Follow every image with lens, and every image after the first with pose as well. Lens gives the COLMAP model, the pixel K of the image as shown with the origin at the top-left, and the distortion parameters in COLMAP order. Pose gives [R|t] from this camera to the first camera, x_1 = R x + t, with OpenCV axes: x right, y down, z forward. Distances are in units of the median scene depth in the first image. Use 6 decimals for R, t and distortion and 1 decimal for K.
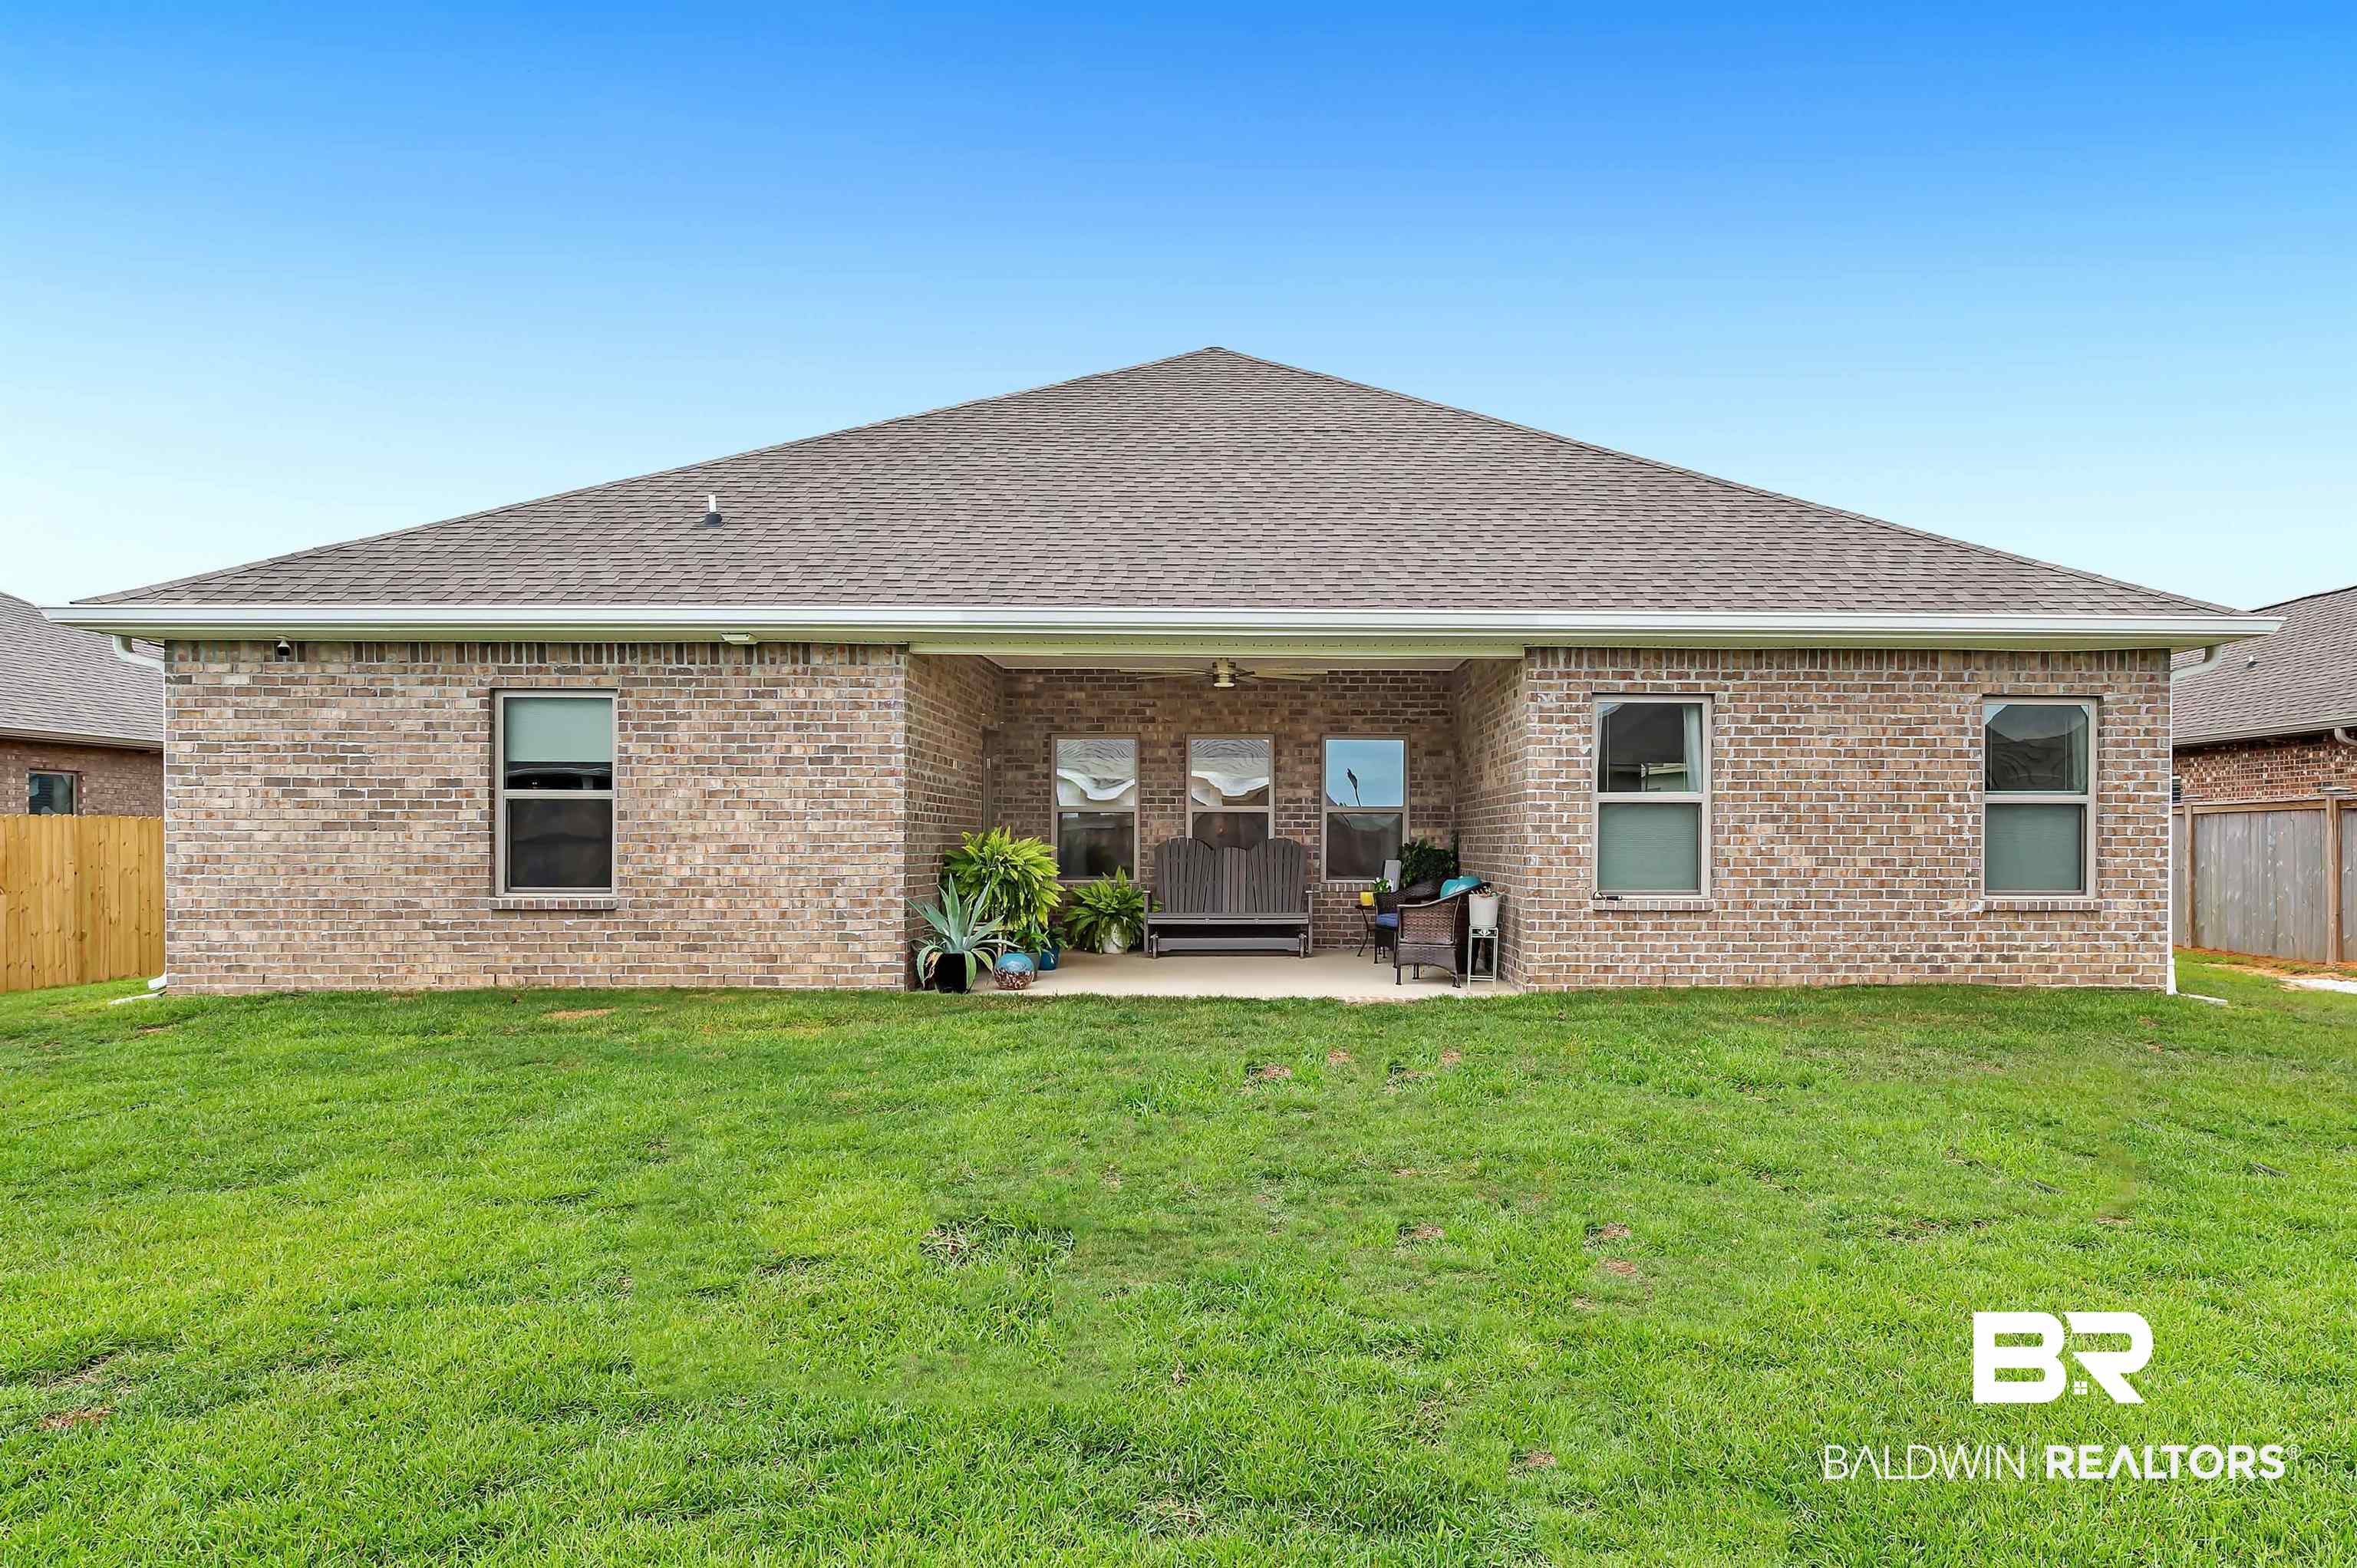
lens RADIAL K [[1376.5, 0, 1169.7], [0, 1376.5, 801.9], [0, 0, 1]] dist [-0.013589, -0.000860]
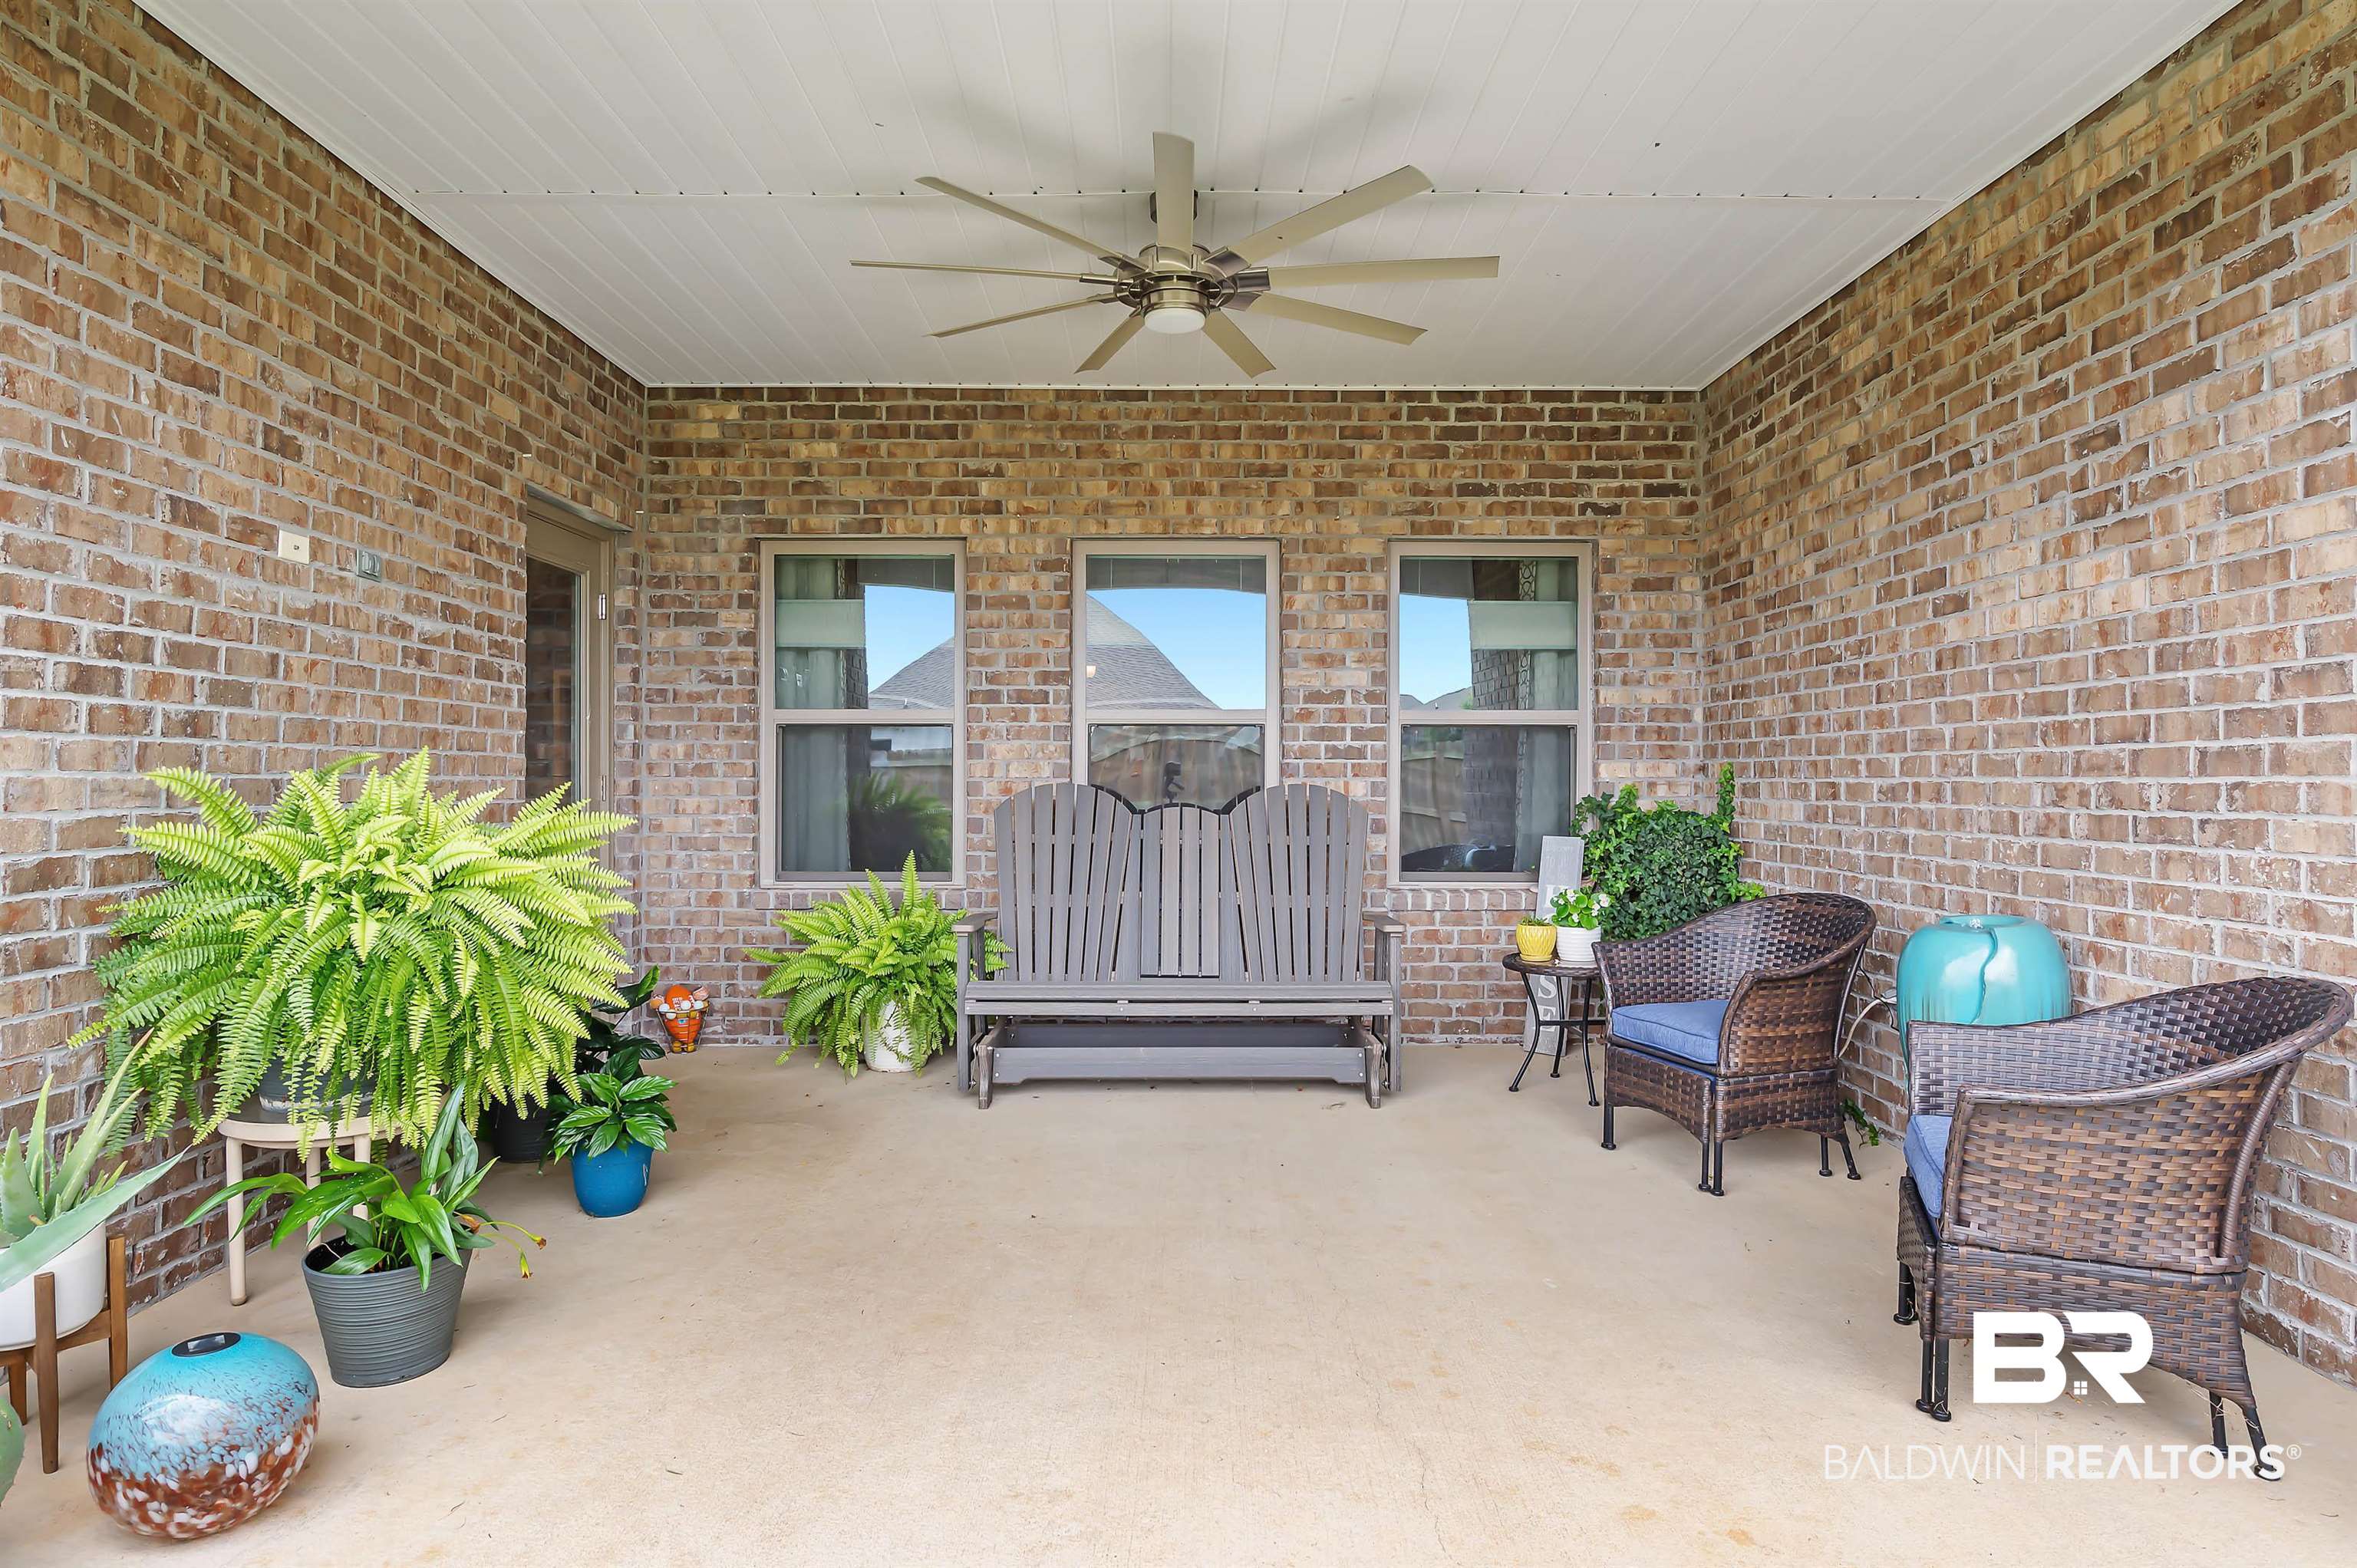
lens RADIAL K [[1376.5, 0, 1155.6], [0, 1376.5, 778.7], [0, 0, 1]] dist [-0.013589, -0.000860]
pose [[0.998580, -0.000710, 0.053275, 0.014621], [-0.000390, 0.999787, 0.020632, 0.015859], [-0.053279, -0.020623, 0.998367, 0.575201]]
